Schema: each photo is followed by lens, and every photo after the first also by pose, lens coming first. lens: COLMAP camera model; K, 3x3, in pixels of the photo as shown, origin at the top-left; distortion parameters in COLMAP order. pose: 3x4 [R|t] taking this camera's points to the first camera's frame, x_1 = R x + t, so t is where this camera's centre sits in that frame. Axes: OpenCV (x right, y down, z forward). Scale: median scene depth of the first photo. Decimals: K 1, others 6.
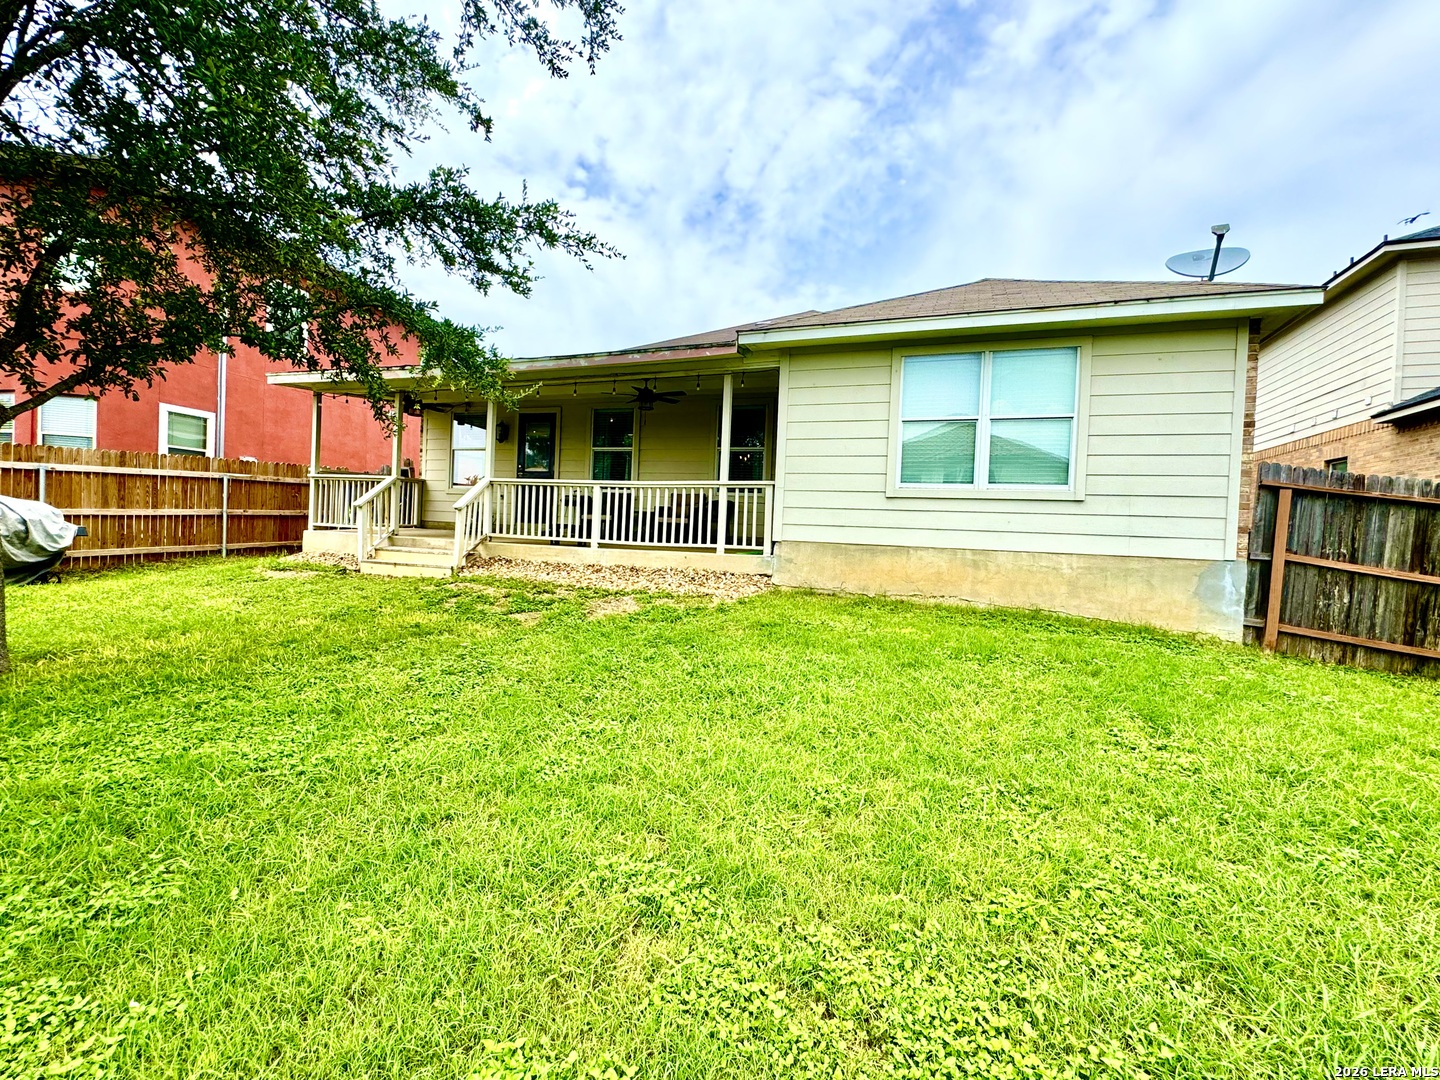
lens RADIAL K [[602.0, 0, 720.0], [0, 602.0, 540.0], [0, 0, 1]] dist [-0.001490, -0.000160]
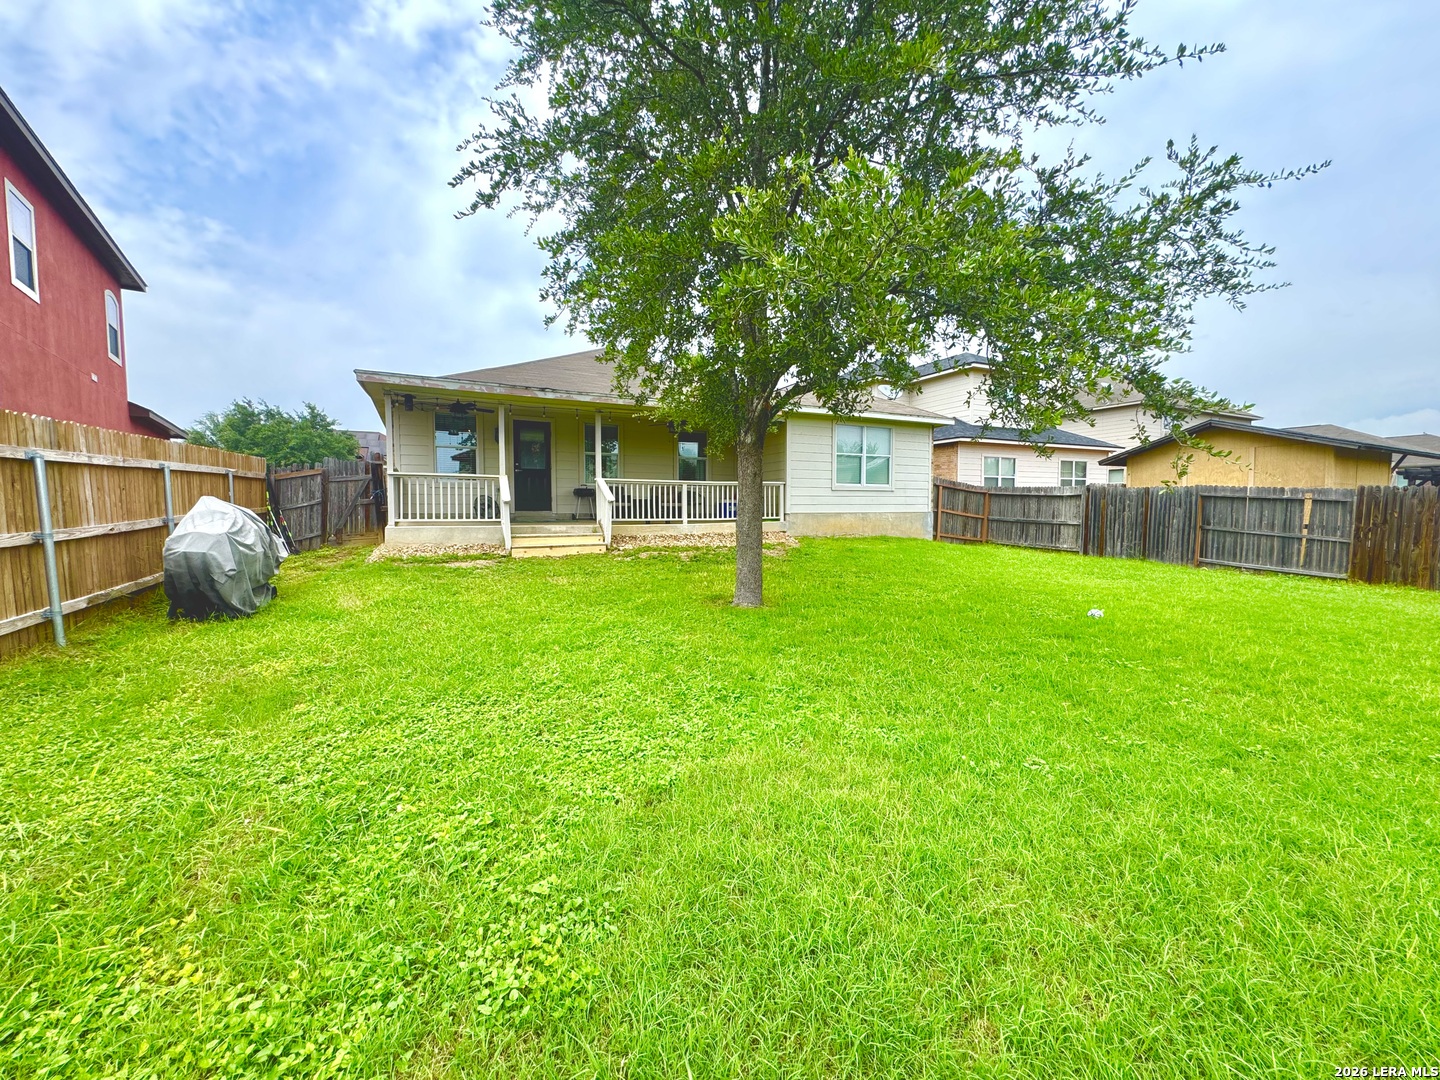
lens RADIAL K [[578.5, 0, 726.0], [0, 578.5, 547.7], [0, 0, 1]] dist [-0.000339, -0.000015]
pose [[0.683427, -0.089538, 0.724507, -1.244147], [0.047546, 0.995802, 0.078216, -0.038294], [-0.728469, -0.019008, 0.684815, -0.114635]]
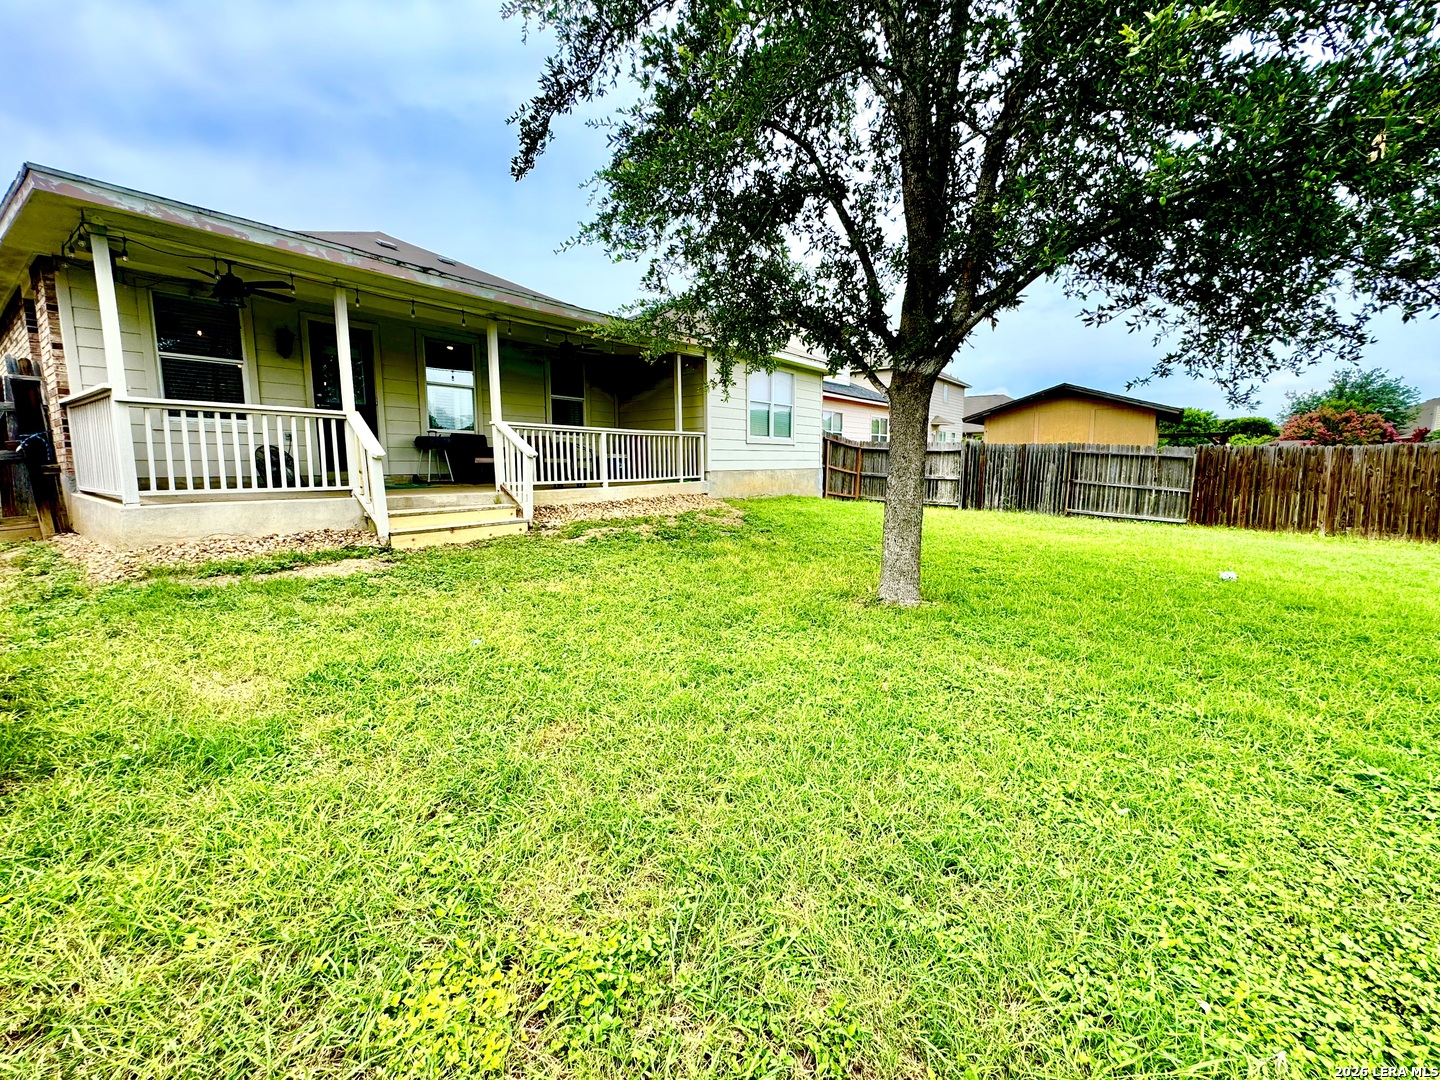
lens RADIAL K [[602.0, 0, 720.0], [0, 602.0, 540.0], [0, 0, 1]] dist [-0.001490, -0.000160]
pose [[0.292806, -0.161858, 0.942373, -1.264084], [0.040505, 0.986784, 0.156900, -0.059903], [-0.955313, -0.007771, 0.295492, 0.447244]]
